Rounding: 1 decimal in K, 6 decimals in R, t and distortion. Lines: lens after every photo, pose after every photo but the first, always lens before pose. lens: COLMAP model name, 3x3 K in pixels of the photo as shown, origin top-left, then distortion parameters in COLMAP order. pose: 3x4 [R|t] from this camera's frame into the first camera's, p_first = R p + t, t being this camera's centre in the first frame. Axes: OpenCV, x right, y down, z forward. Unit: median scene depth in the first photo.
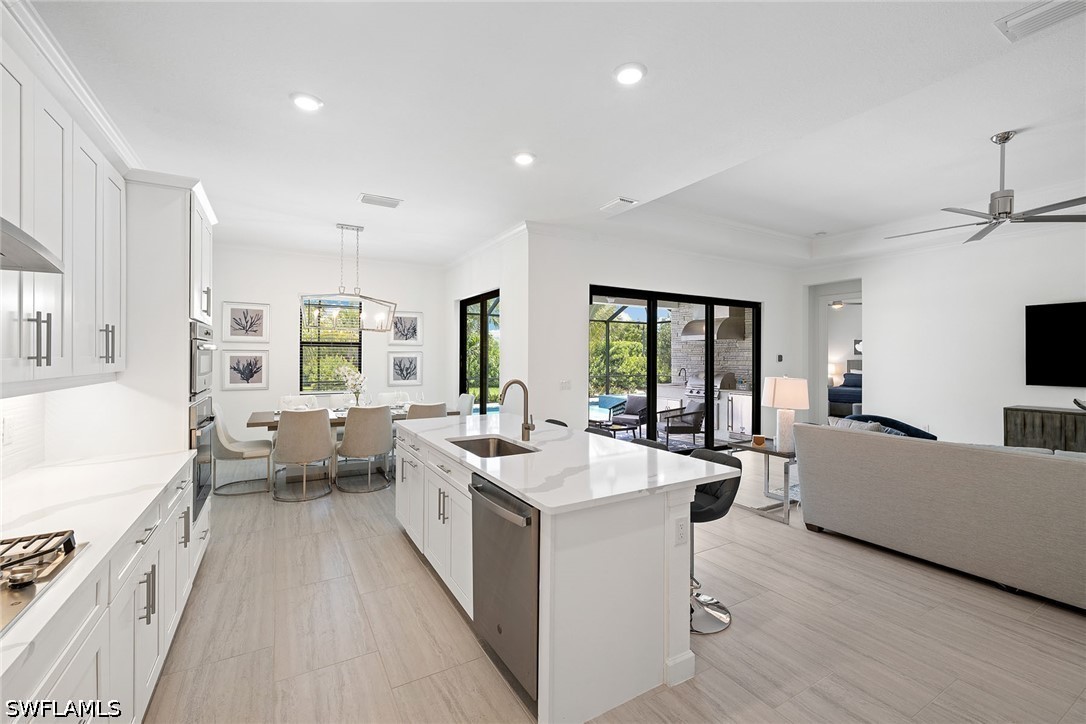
lens RADIAL K [[464.1, 0, 545.2], [0, 464.1, 360.4], [0, 0, 1]] dist [0.001057, 0.000960]
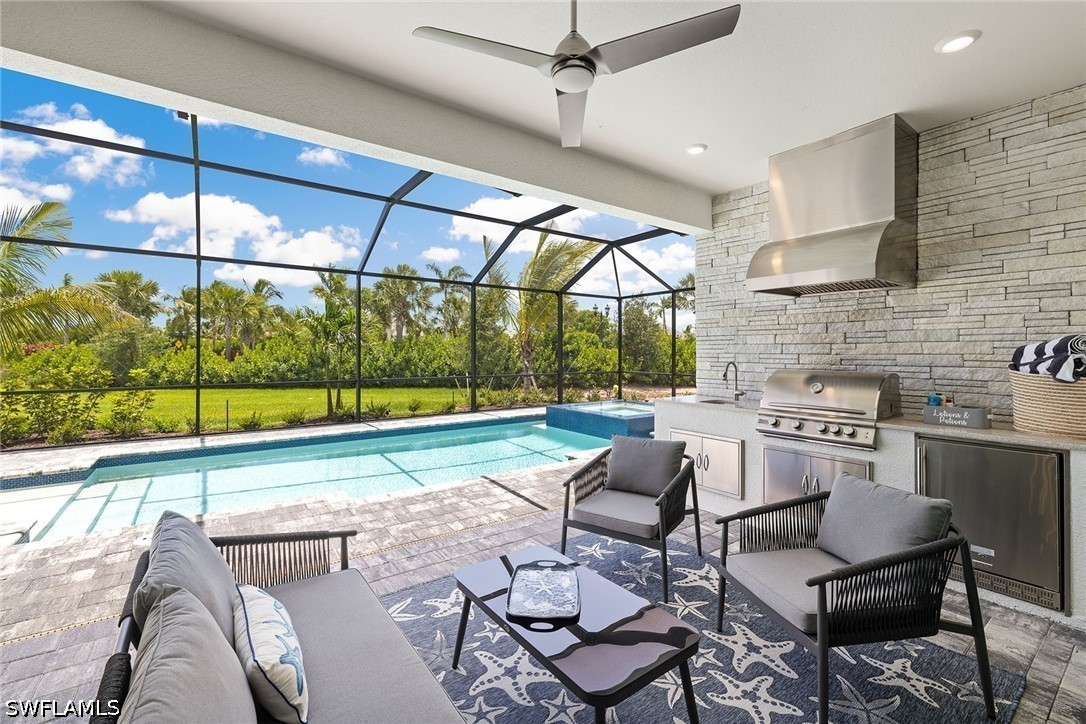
lens RADIAL K [[464.1, 0, 548.4], [0, 464.1, 352.5], [0, 0, 1]] dist [0.001057, 0.000960]
pose [[0.994060, 0.000507, 0.108829, 0.044854], [-0.000073, 0.999992, -0.003991, 0.005677], [-0.108830, 0.003960, 0.994052, 0.335256]]
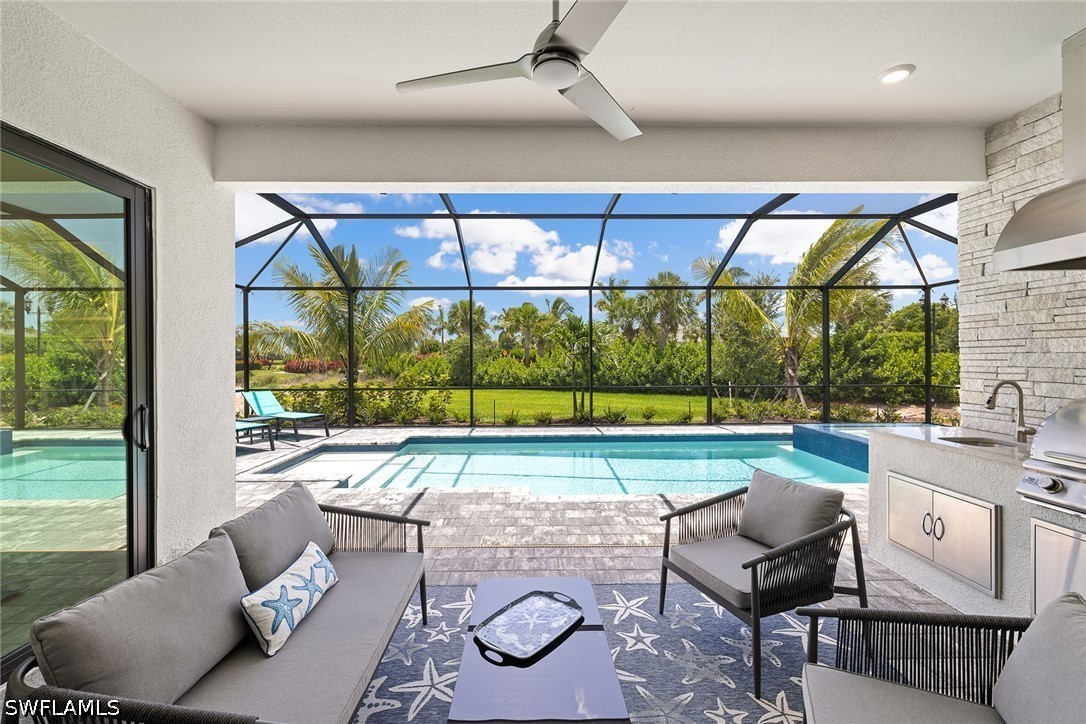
lens RADIAL K [[464.1, 0, 542.3], [0, 464.1, 362.3], [0, 0, 1]] dist [0.001057, 0.000960]
pose [[0.873300, -0.000053, -0.487182, 0.107585], [0.002474, 0.999988, 0.004327, 0.002226], [0.487176, -0.004984, 0.873290, 0.354162]]
